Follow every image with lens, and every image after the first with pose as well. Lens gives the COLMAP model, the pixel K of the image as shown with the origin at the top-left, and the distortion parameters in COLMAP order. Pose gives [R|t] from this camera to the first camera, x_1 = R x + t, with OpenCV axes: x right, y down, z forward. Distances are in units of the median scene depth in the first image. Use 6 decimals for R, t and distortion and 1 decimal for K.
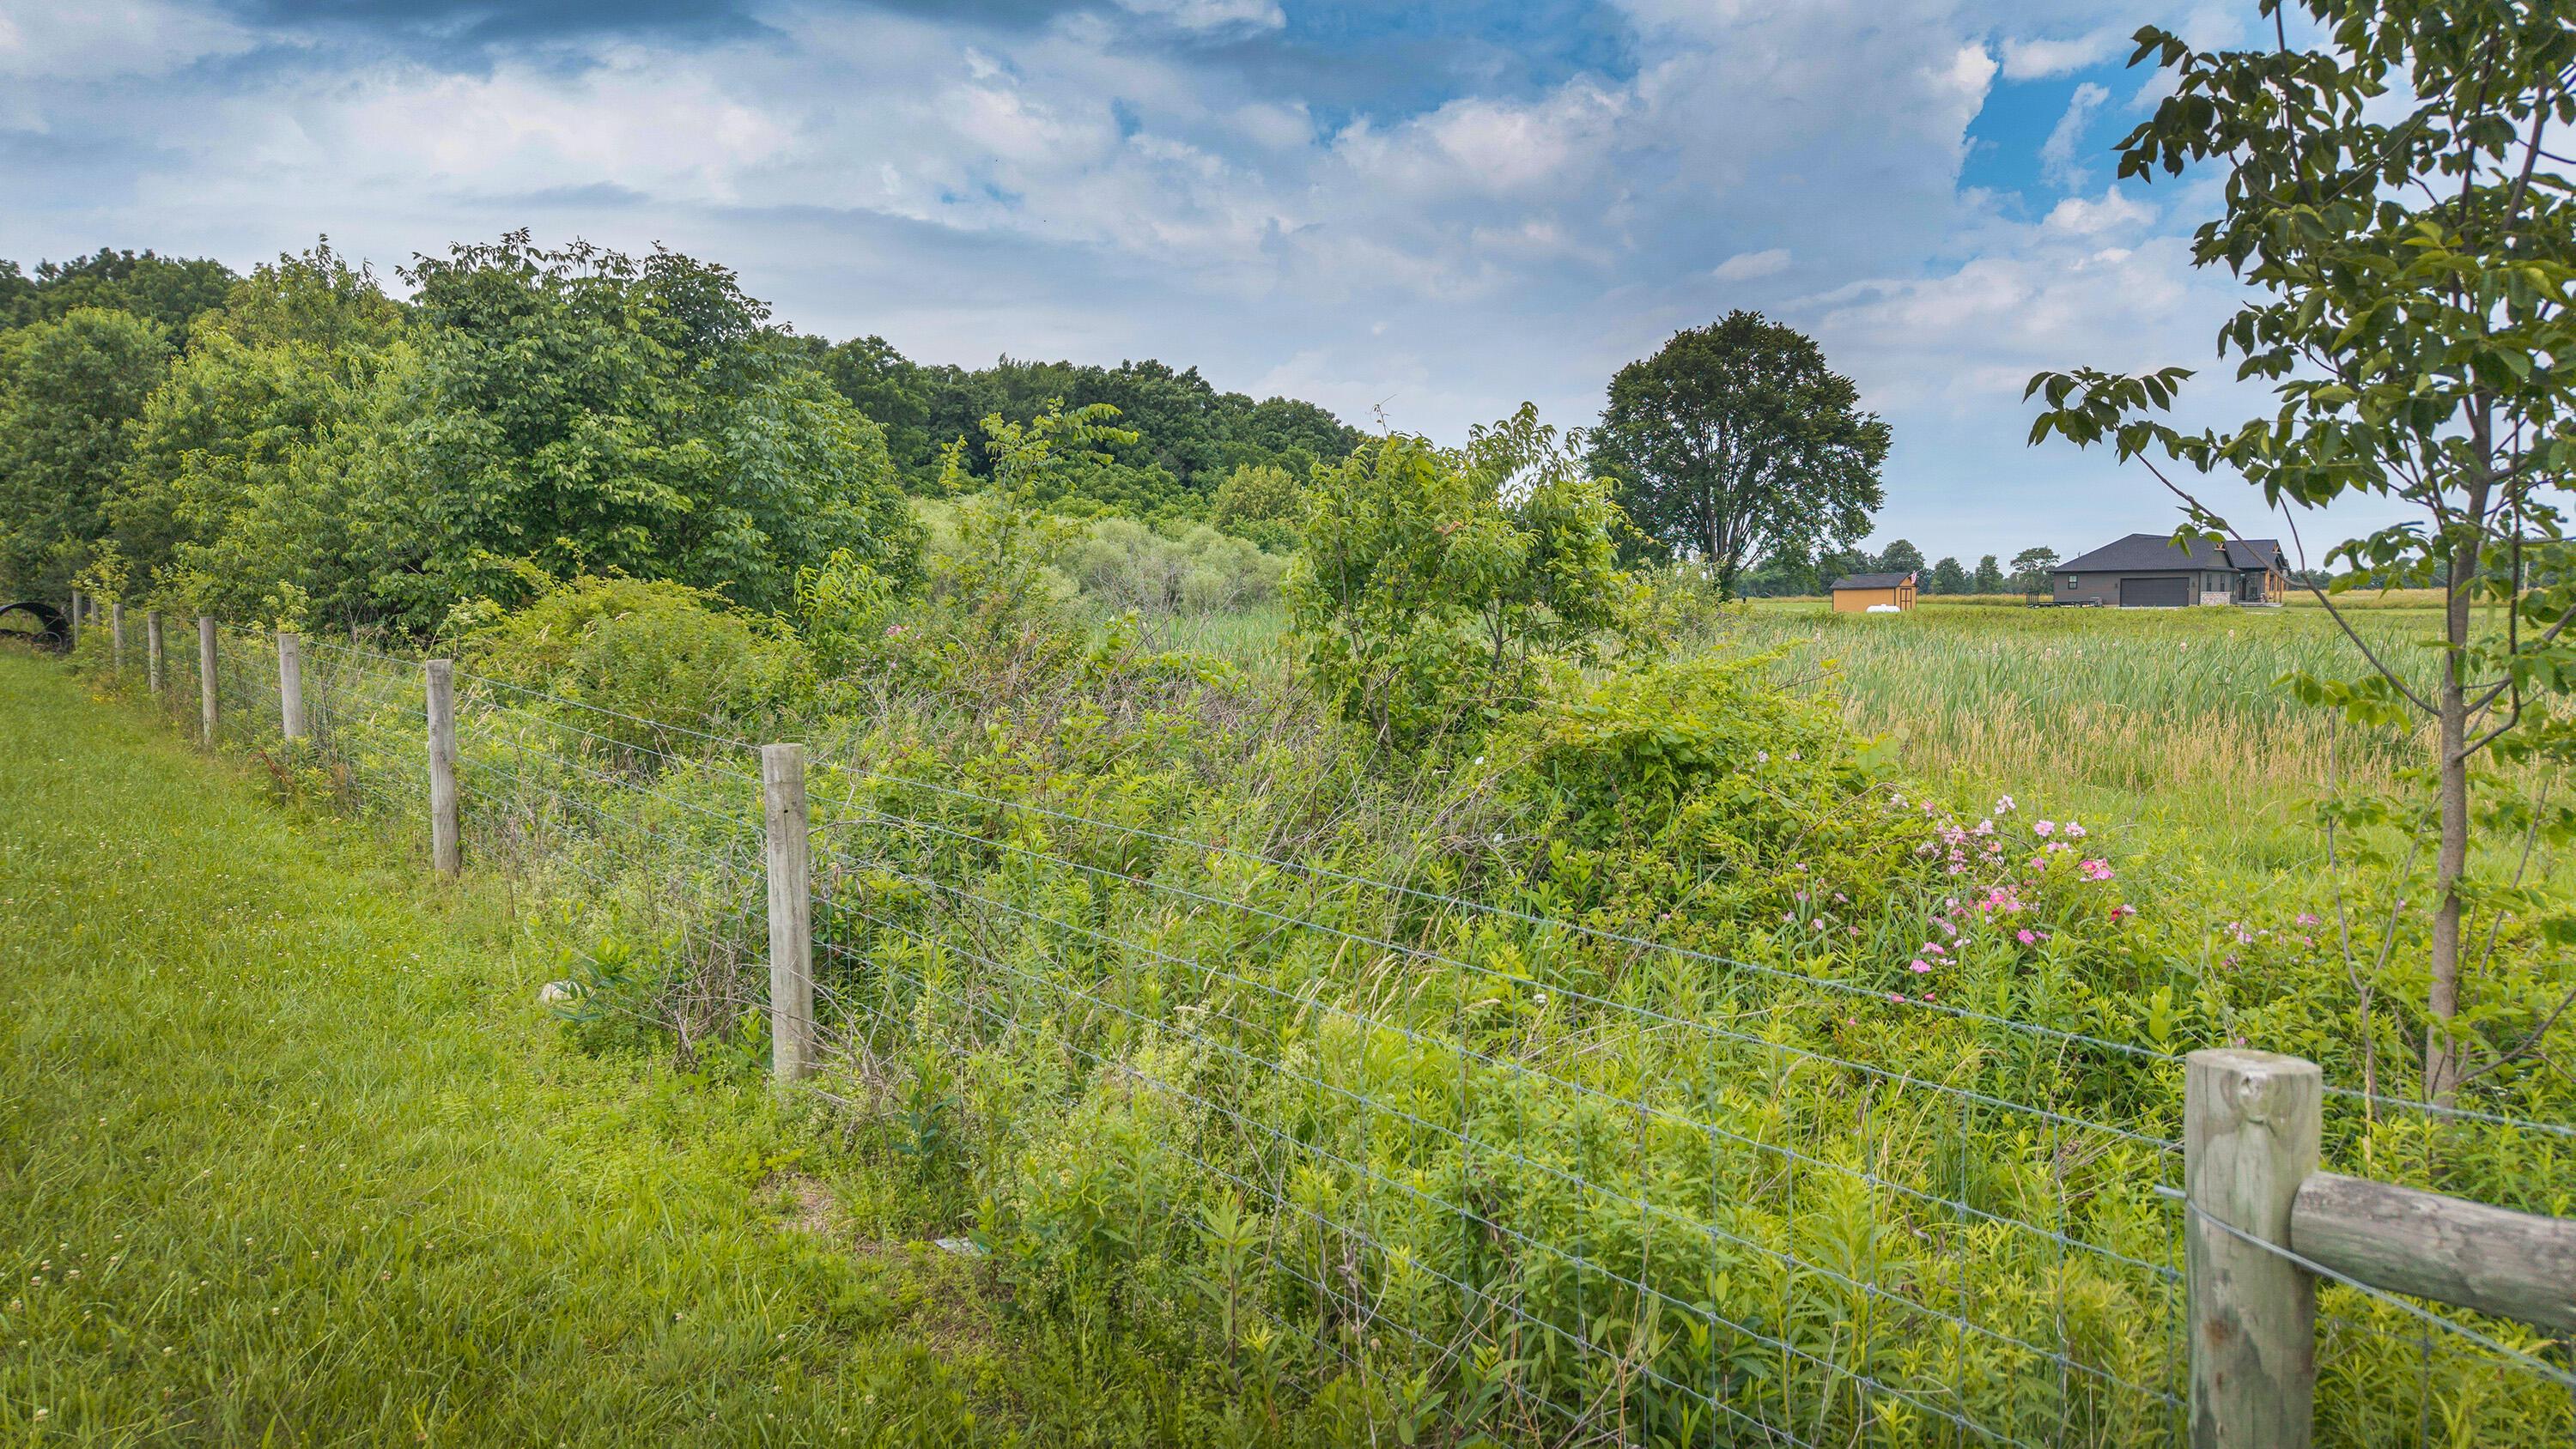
lens RADIAL K [[1767.2, 0, 1277.8], [0, 1767.2, 771.2], [0, 0, 1]] dist [0.024881, -0.035023]
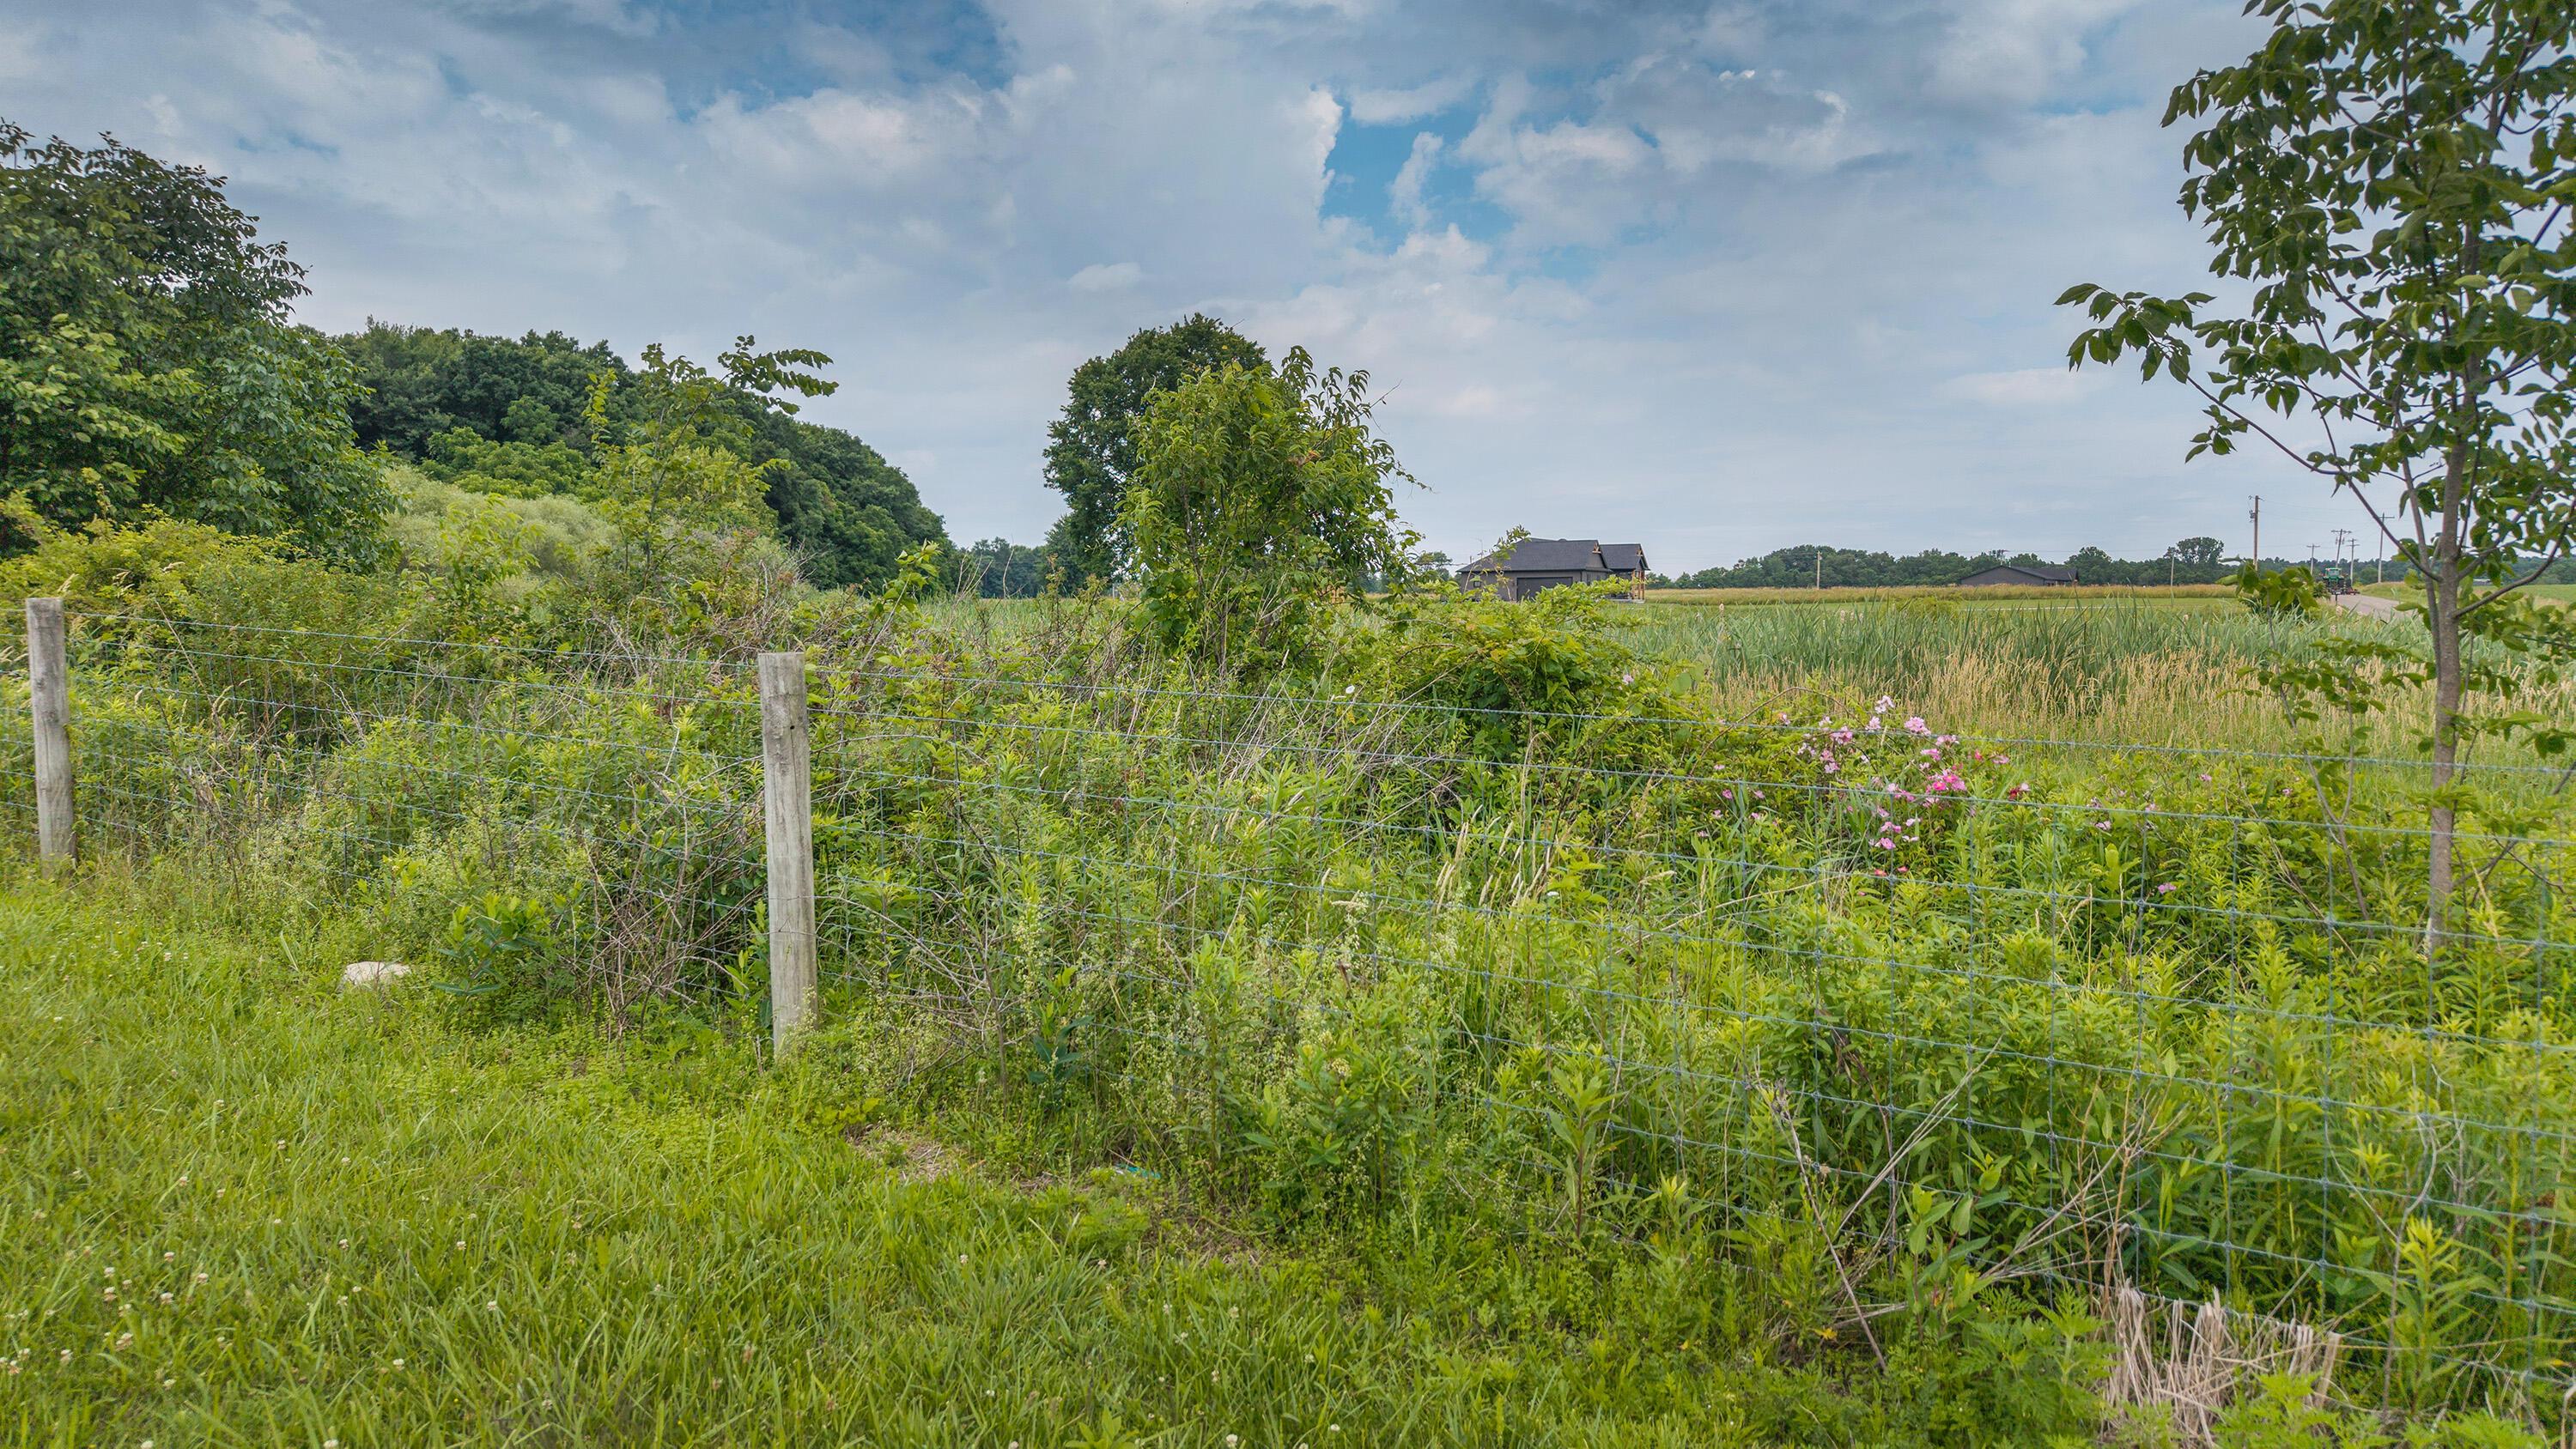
lens RADIAL K [[1767.2, 0, 1294.8], [0, 1767.2, 777.1], [0, 0, 1]] dist [0.024881, -0.035023]
pose [[0.940911, -0.028694, 0.337437, -0.110455], [0.028207, 0.999582, 0.006347, 0.016001], [-0.337478, 0.003546, 0.941327, 0.020891]]
